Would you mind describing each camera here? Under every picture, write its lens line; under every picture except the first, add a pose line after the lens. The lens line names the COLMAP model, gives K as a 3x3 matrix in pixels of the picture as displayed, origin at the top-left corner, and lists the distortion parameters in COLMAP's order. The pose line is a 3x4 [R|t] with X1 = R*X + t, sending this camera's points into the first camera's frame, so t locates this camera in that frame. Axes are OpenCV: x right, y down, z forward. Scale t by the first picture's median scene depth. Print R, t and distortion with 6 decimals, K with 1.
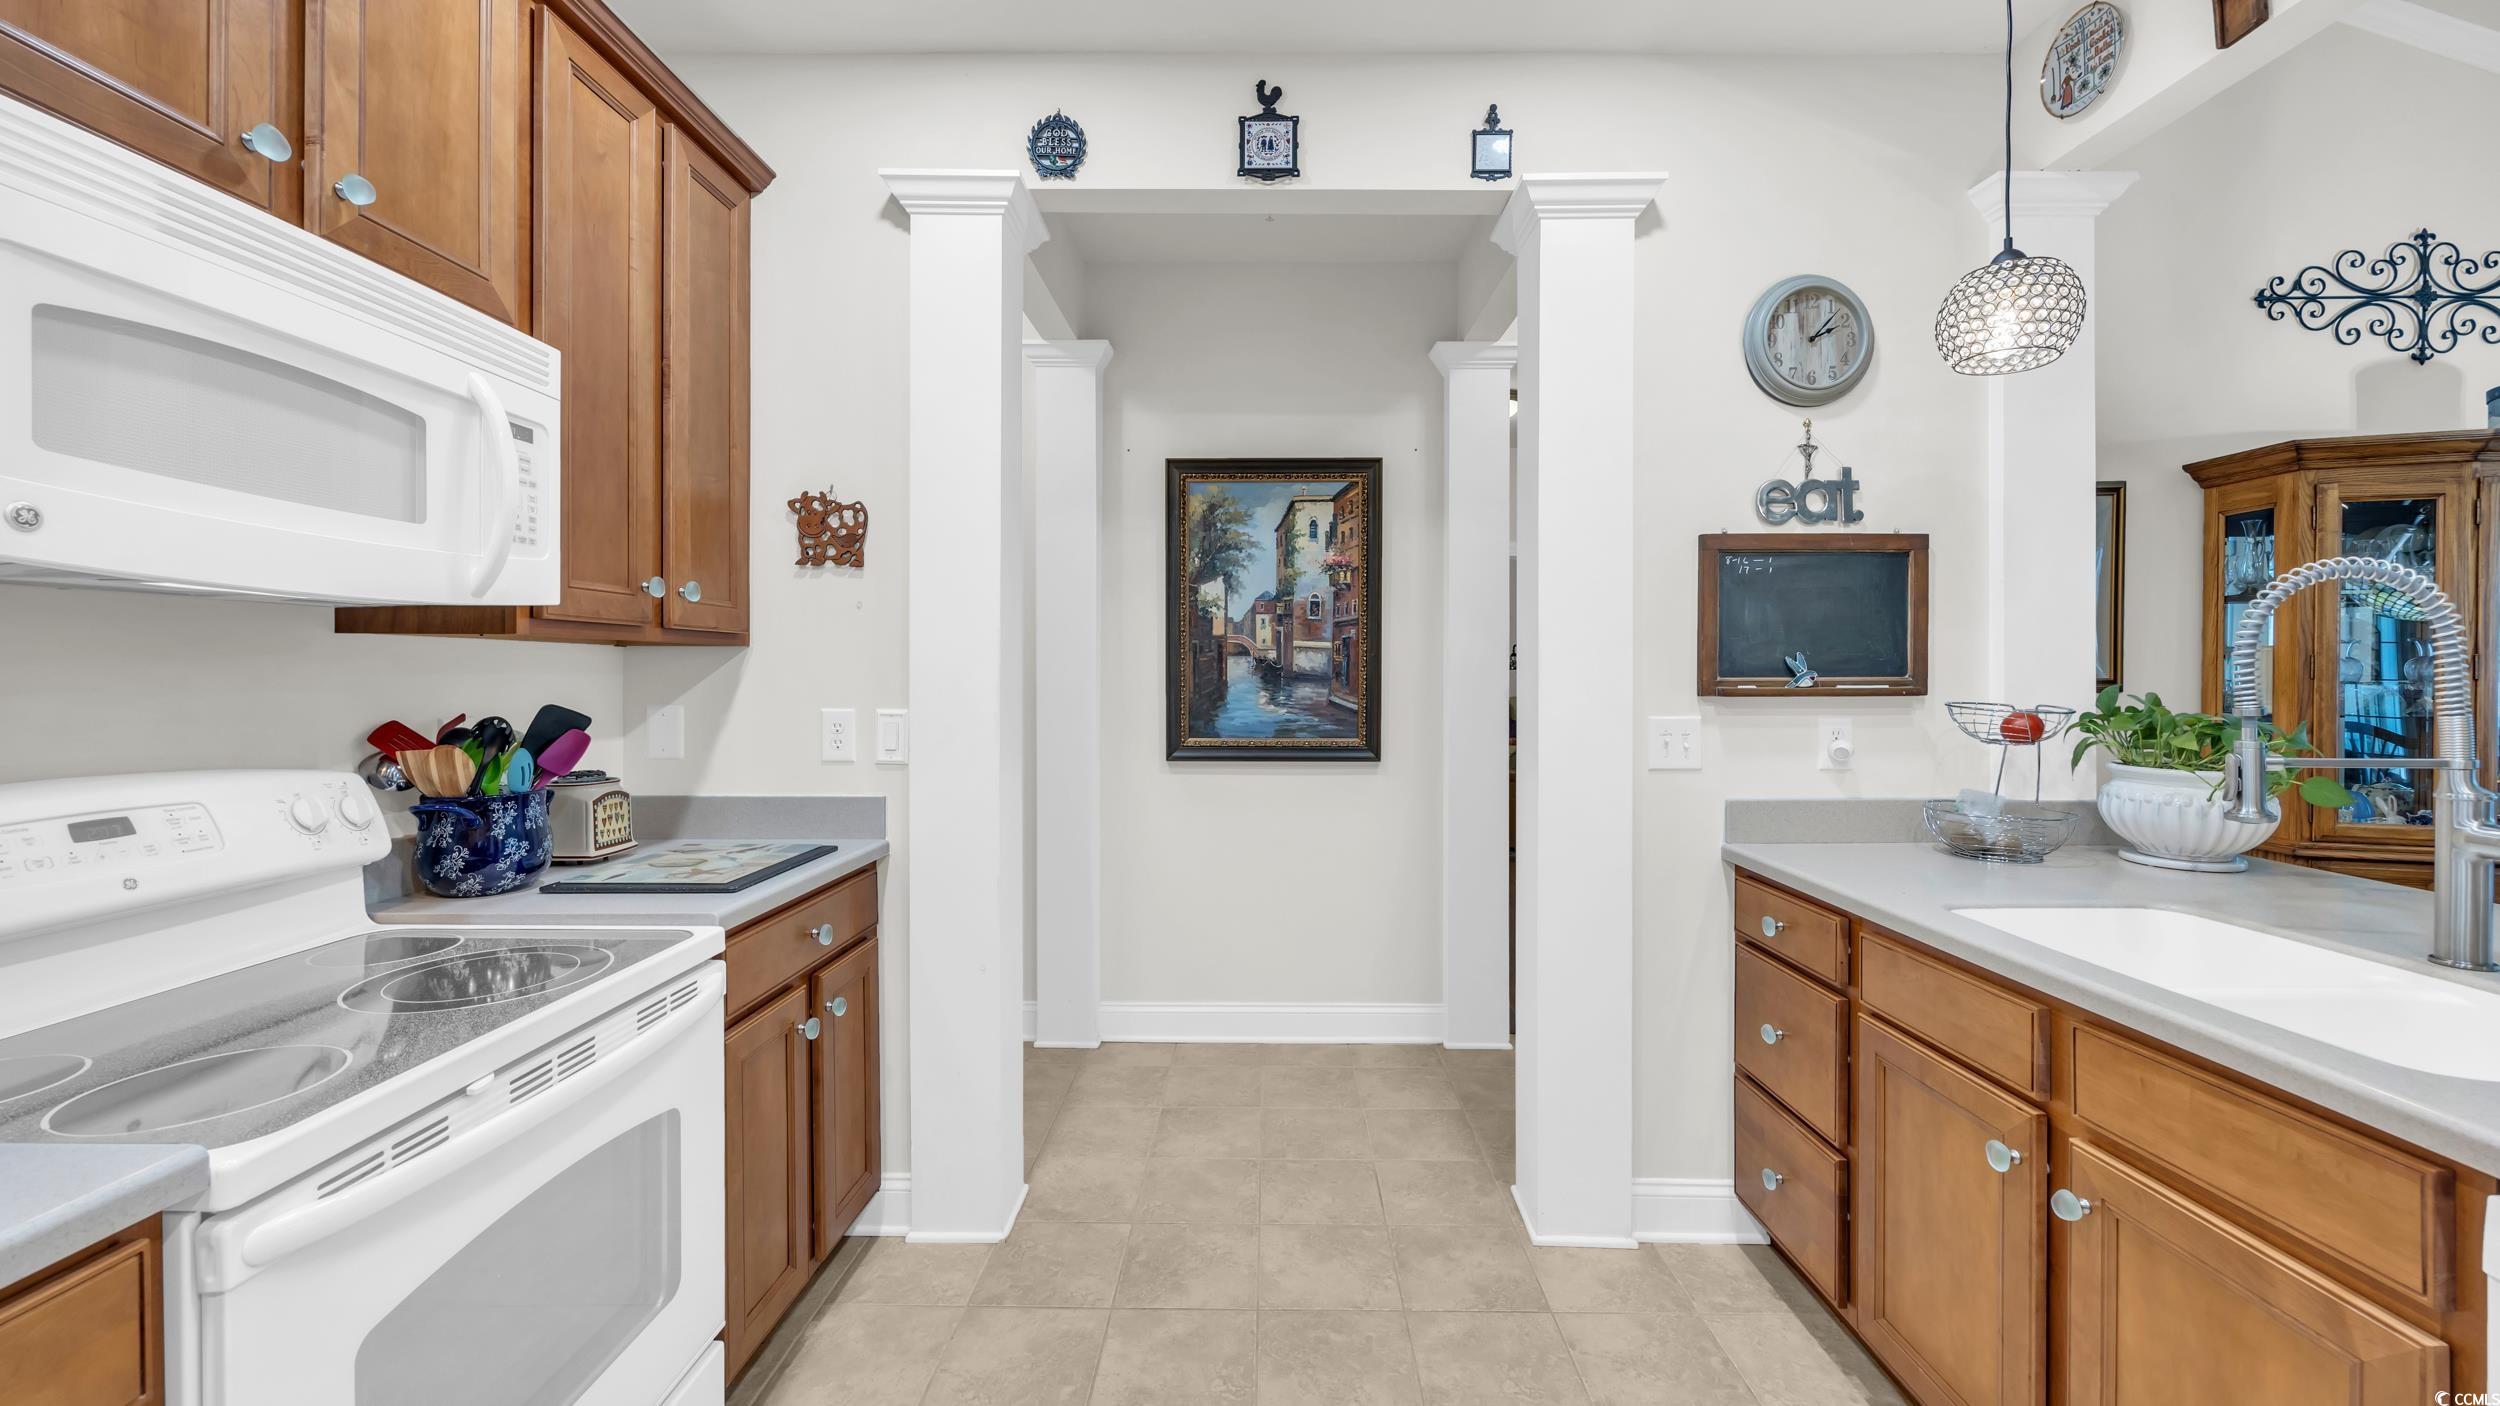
lens RADIAL K [[960.9, 0, 1255.0], [0, 960.9, 674.3], [0, 0, 1]] dist [-0.000431, -0.000390]
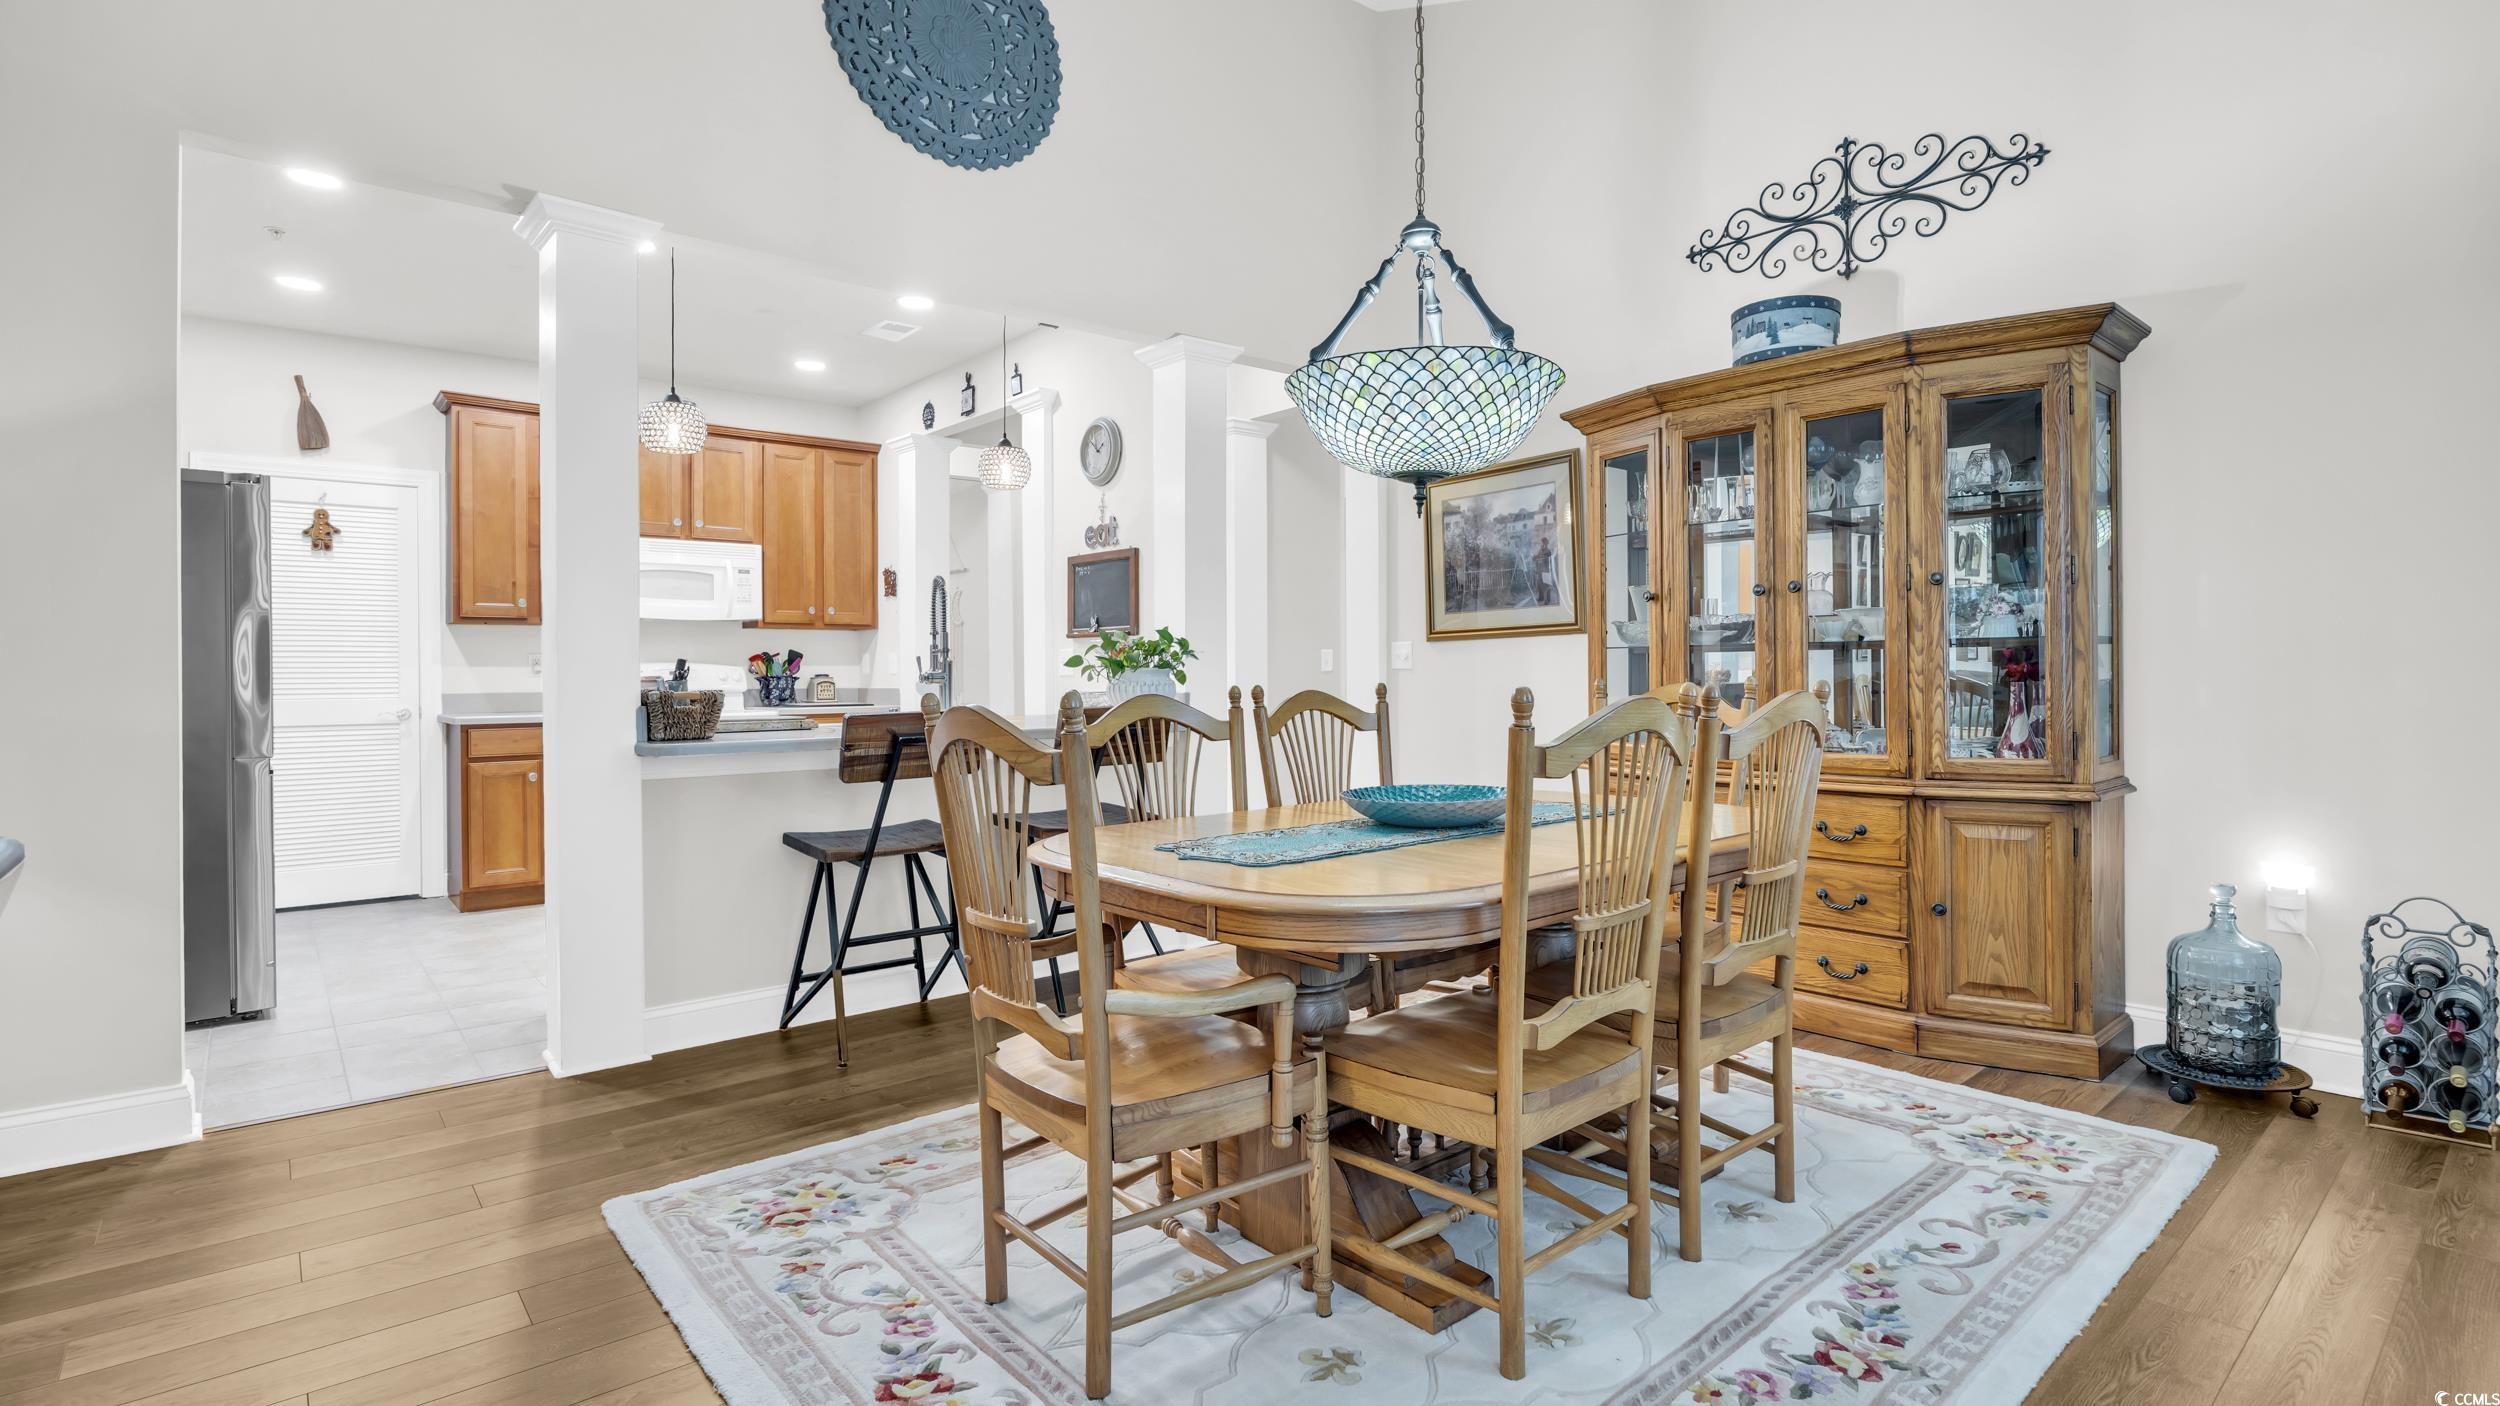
lens RADIAL K [[1186.8, 0, 1250.0], [0, 1186.8, 703.0], [0, 0, 1]] dist [-0.001863, -0.000500]
pose [[0.657545, 0.011222, -0.753331, 1.725137], [0.003566, 0.999831, 0.018007, 0.076465], [0.753407, -0.014527, 0.657394, -0.233817]]
